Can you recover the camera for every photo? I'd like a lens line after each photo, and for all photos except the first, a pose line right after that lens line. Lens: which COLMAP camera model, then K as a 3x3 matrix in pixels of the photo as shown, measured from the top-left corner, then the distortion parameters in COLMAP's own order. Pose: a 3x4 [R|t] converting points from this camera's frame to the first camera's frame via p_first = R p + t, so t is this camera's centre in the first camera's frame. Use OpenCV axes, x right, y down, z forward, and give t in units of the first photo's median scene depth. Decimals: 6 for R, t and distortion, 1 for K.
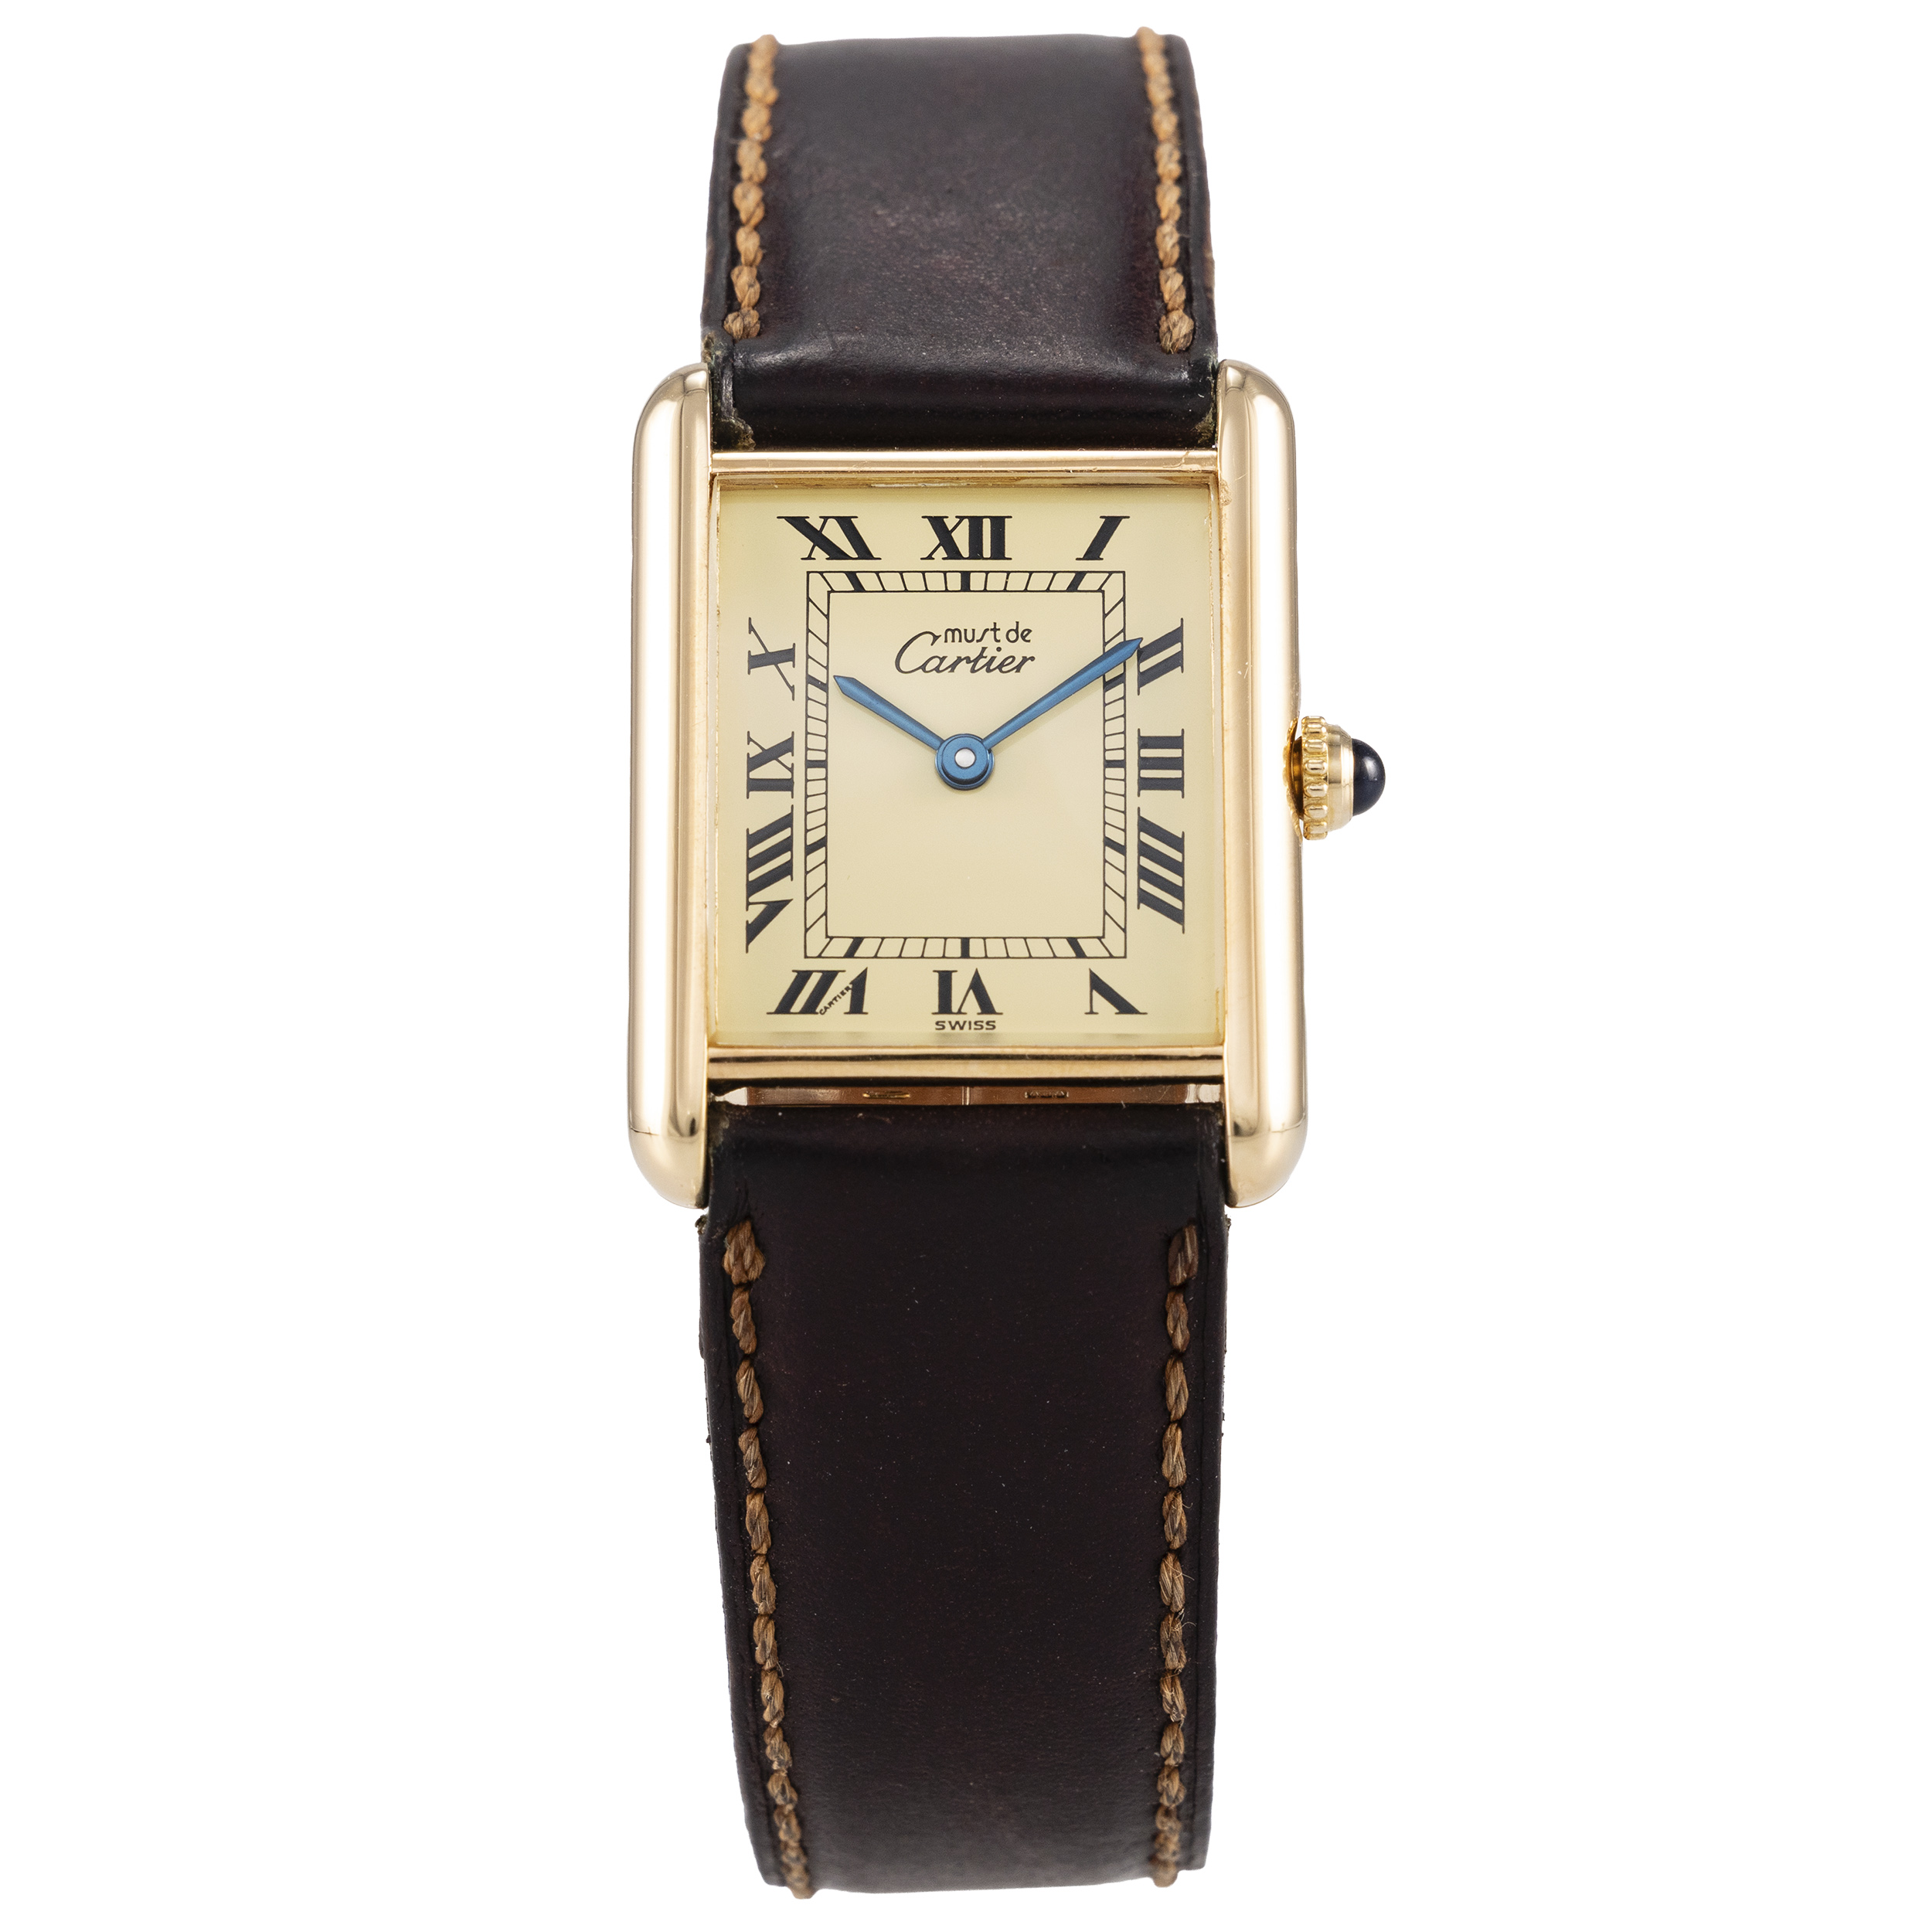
lens RADIAL K [[5817.8, 0, 967.1], [0, 5817.8, 967.8], [0, 0, 1]] dist [0.157697, 0.000000]
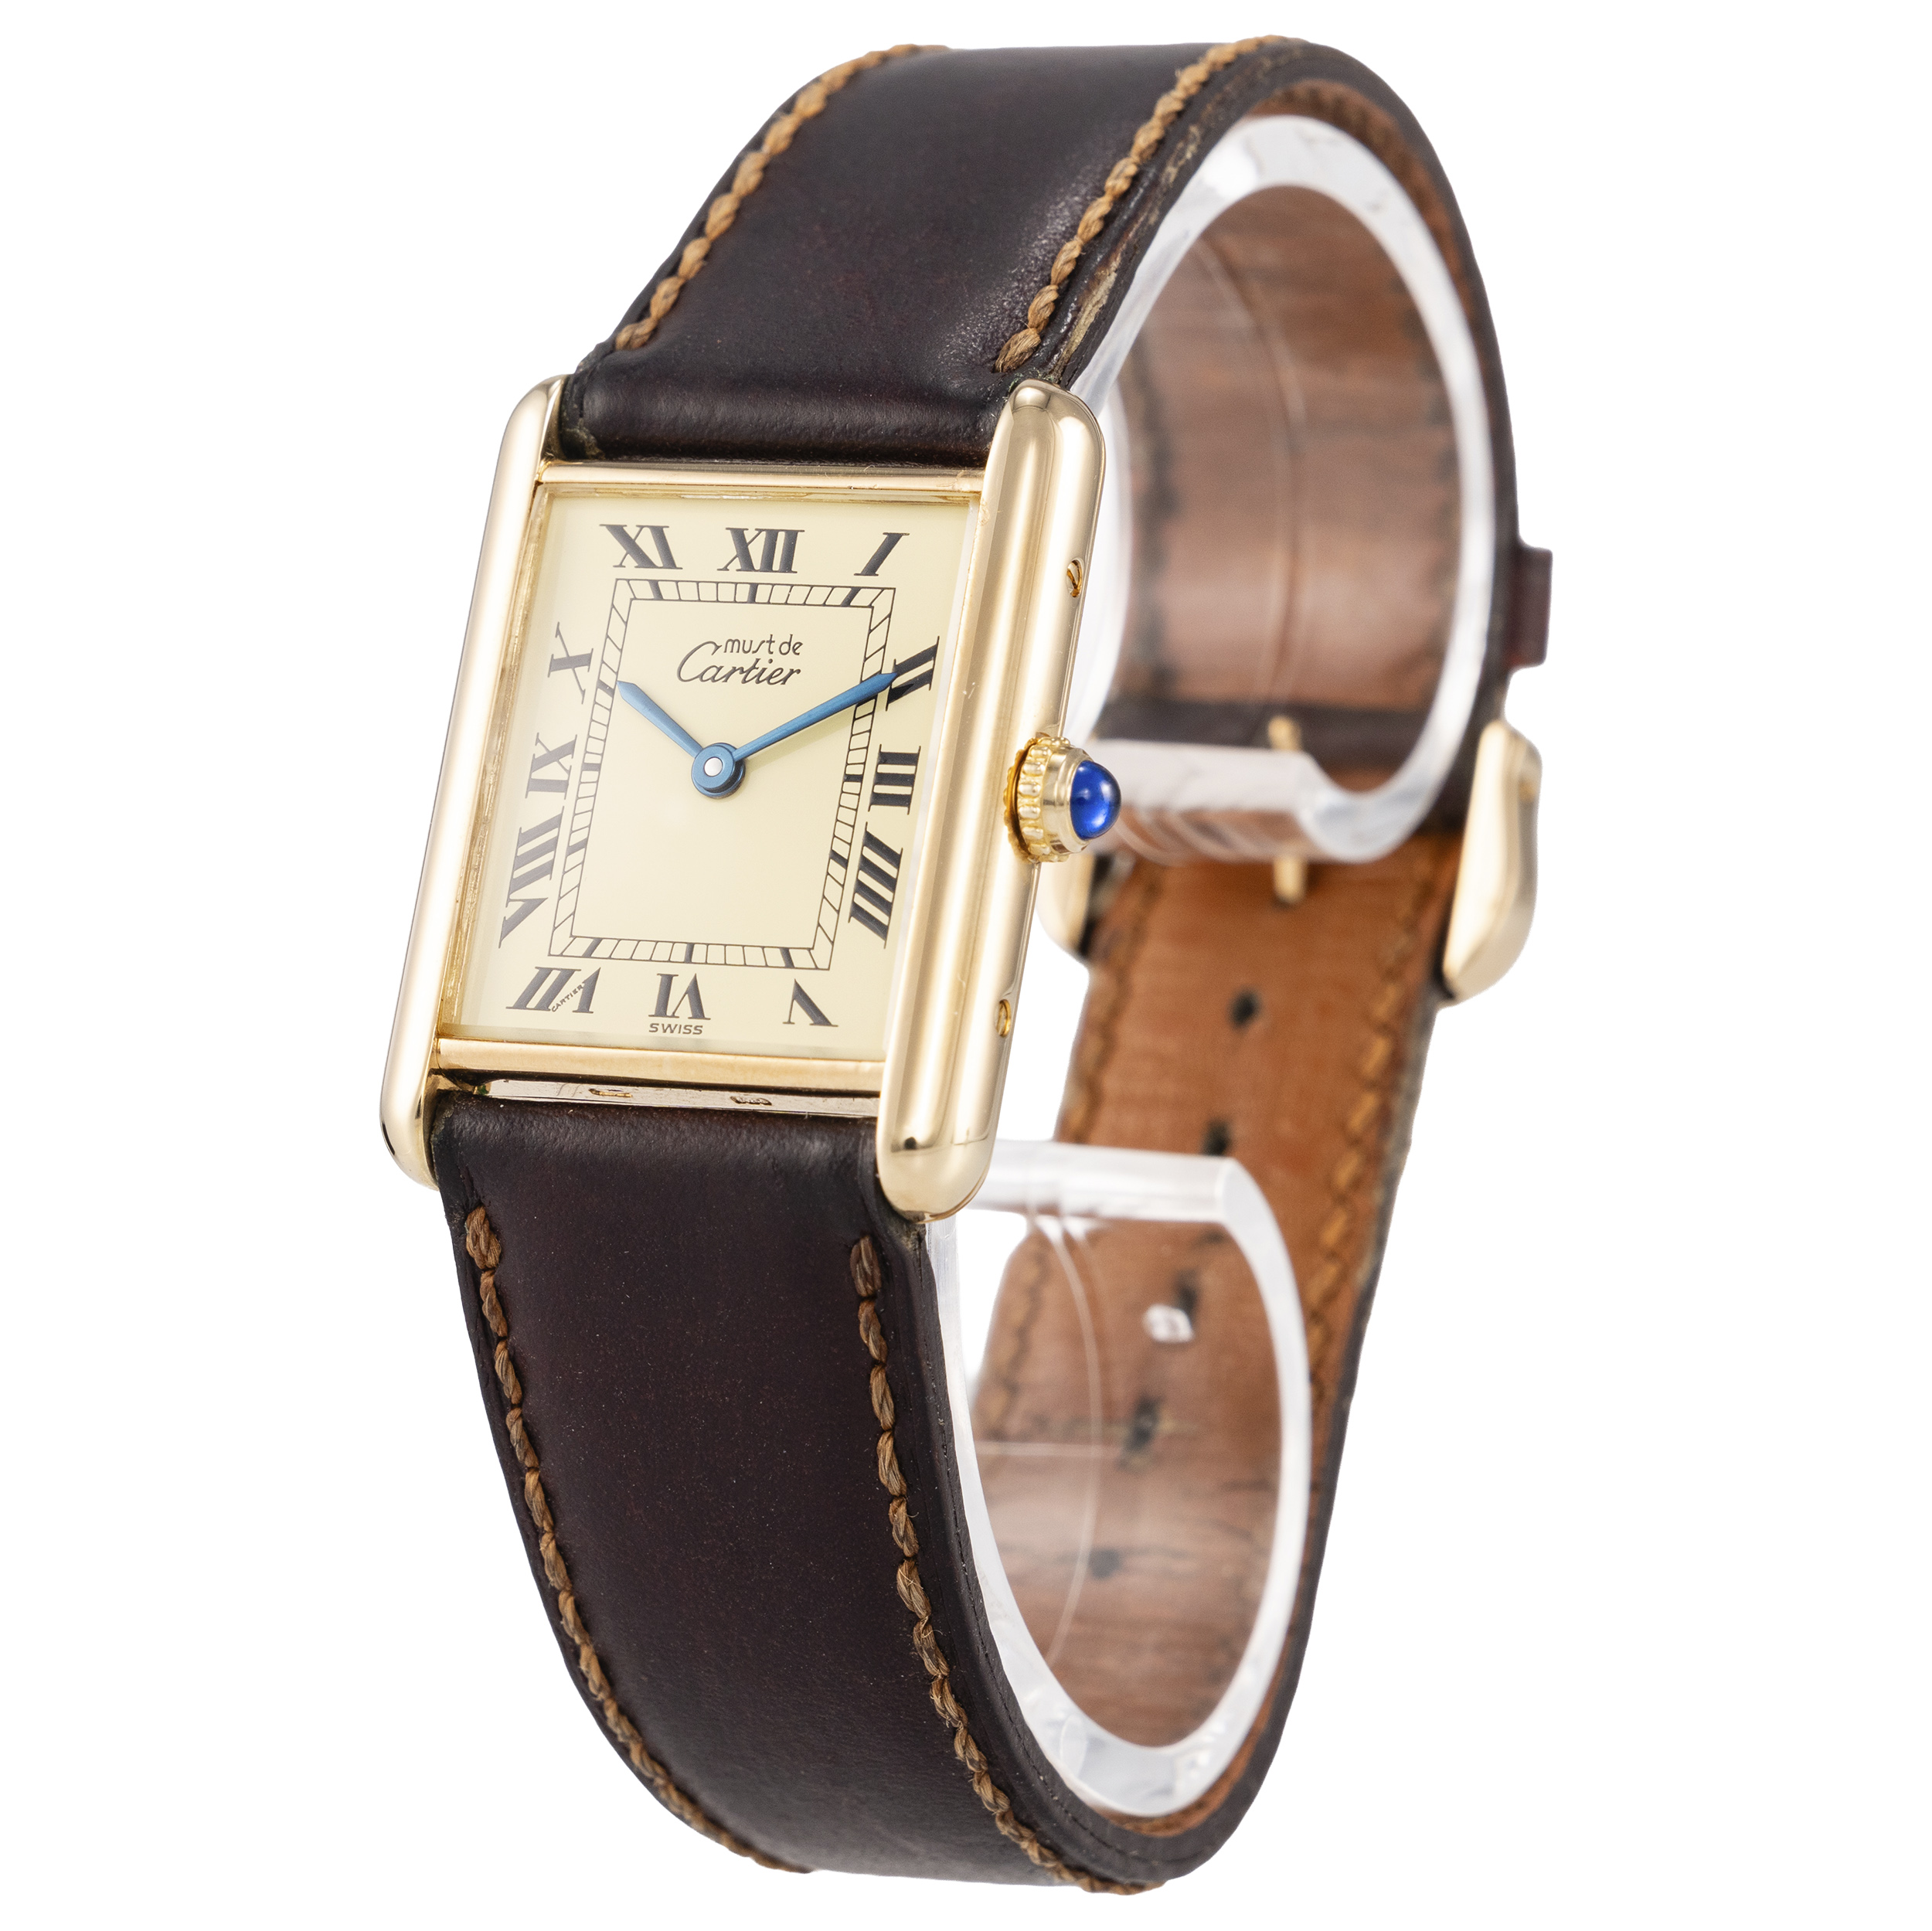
lens RADIAL K [[5817.5, 0, 967.1], [0, 5817.5, 962.7], [0, 0, 1]] dist [0.157697, 0.000000]
pose [[0.955007, 0.047020, -0.292833, 0.341950], [-0.044748, 0.998894, 0.014454, -0.018459], [0.293188, -0.000700, 0.956054, 0.037673]]
